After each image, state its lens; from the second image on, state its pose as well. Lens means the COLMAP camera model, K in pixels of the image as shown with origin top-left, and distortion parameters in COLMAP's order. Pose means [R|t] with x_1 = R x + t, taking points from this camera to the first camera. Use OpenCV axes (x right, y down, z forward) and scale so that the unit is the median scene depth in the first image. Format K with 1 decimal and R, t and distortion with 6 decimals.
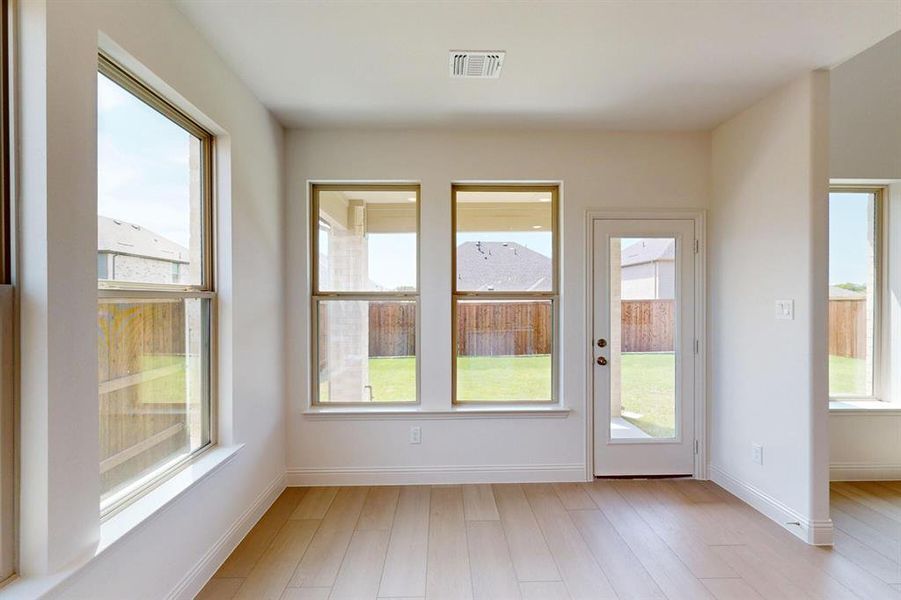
lens RADIAL K [[391.4, 0, 452.2], [0, 391.4, 304.6], [0, 0, 1]] dist [0.001620, -0.000049]
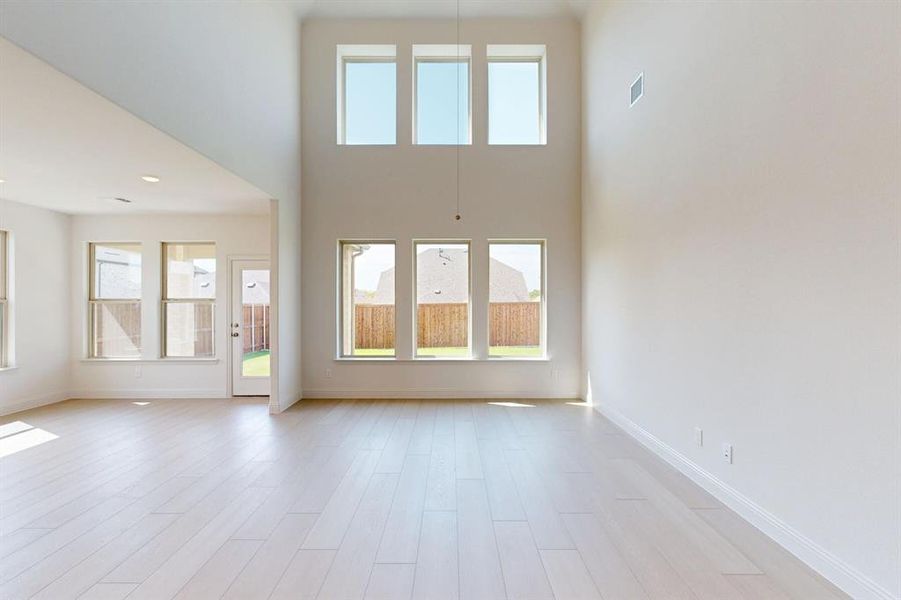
lens RADIAL K [[391.4, 0, 451.1], [0, 391.4, 302.9], [0, 0, 1]] dist [0.001620, -0.000049]
pose [[0.999687, 0.000289, -0.025016, 1.472638], [-0.000557, 0.999943, -0.010699, 0.008206], [0.025012, 0.010709, 0.999630, -0.881010]]
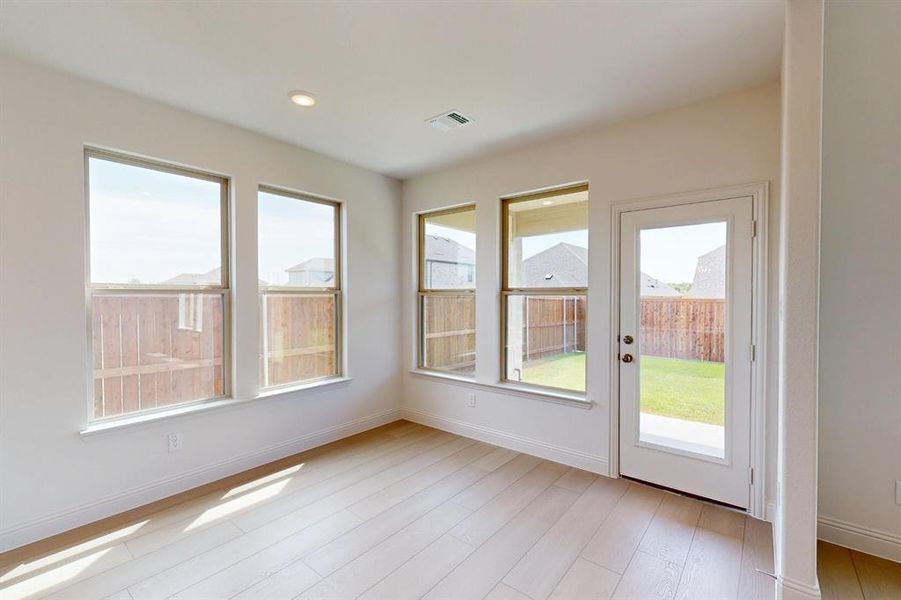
lens RADIAL K [[391.4, 0, 449.3], [0, 391.4, 303.7], [0, 0, 1]] dist [0.001620, -0.000049]
pose [[0.758363, 0.014824, -0.651664, 0.672310], [-0.008169, 0.999879, 0.013239, -0.000057], [0.651781, -0.004716, 0.758393, -0.022386]]
